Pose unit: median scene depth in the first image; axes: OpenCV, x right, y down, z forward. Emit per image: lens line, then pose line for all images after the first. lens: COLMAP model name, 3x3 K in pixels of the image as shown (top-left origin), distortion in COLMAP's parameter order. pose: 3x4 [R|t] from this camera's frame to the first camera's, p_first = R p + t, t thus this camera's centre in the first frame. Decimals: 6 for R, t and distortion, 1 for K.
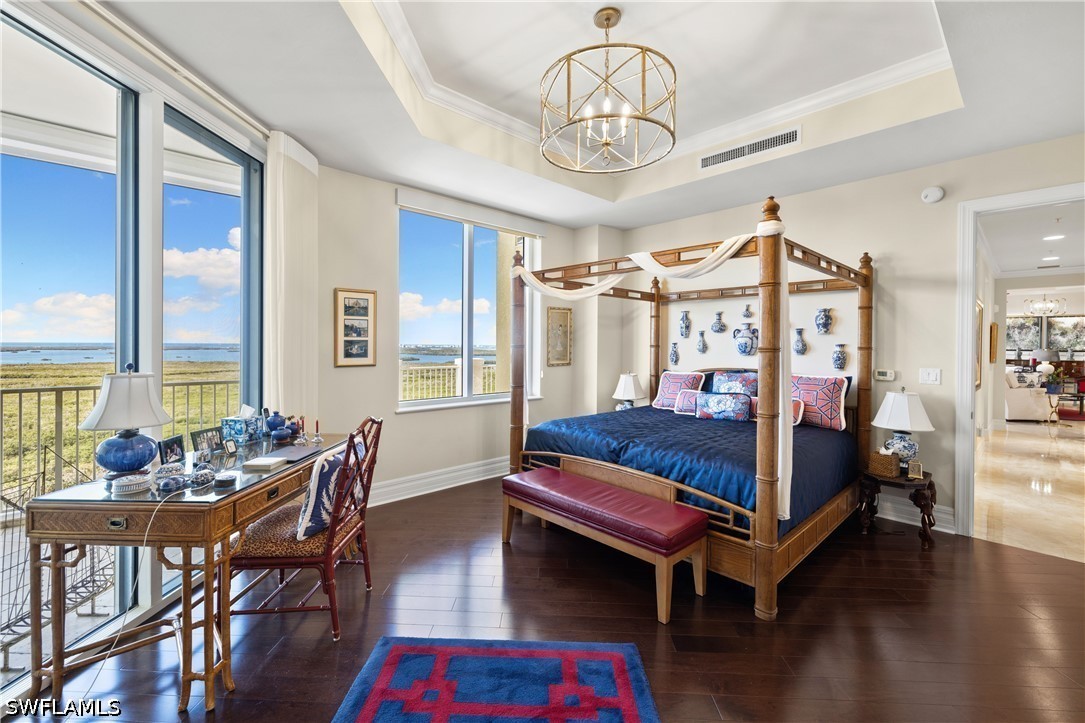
lens RADIAL K [[461.8, 0, 540.6], [0, 461.8, 360.7], [0, 0, 1]] dist [0.005268, -0.000034]
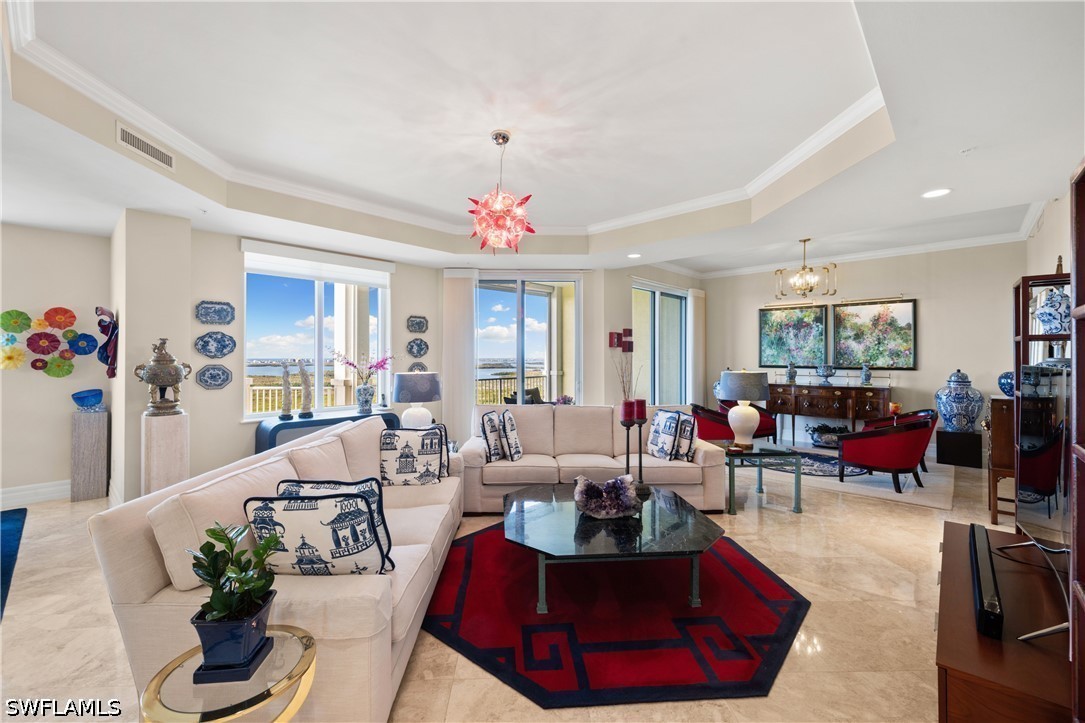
lens RADIAL K [[461.8, 0, 539.7], [0, 461.8, 361.8], [0, 0, 1]] dist [0.005268, -0.000034]
pose [[0.996977, -0.001148, 0.077689, 0.702327], [0.003406, 0.999575, -0.028944, -0.013952], [-0.077622, 0.029121, 0.996557, 0.486411]]
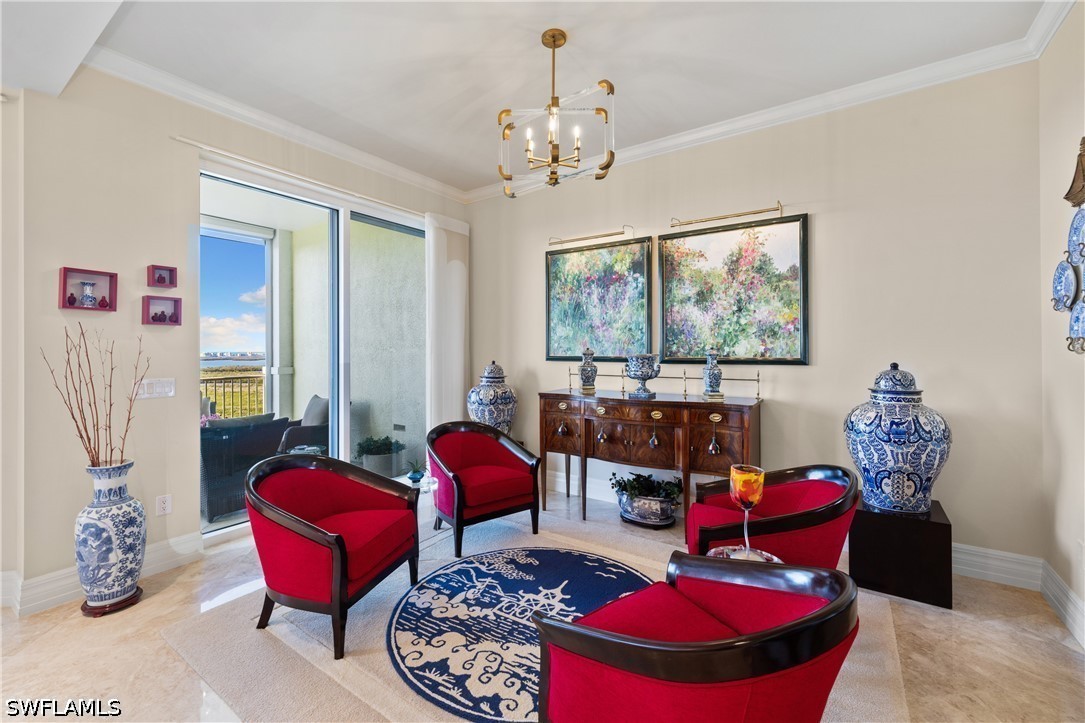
lens RADIAL K [[461.8, 0, 543.2], [0, 461.8, 355.2], [0, 0, 1]] dist [0.005268, -0.000034]
pose [[0.975452, -0.006214, 0.220125, 0.959347], [0.012441, 0.999560, -0.026914, -0.018142], [-0.219861, 0.028991, 0.975100, 0.749472]]
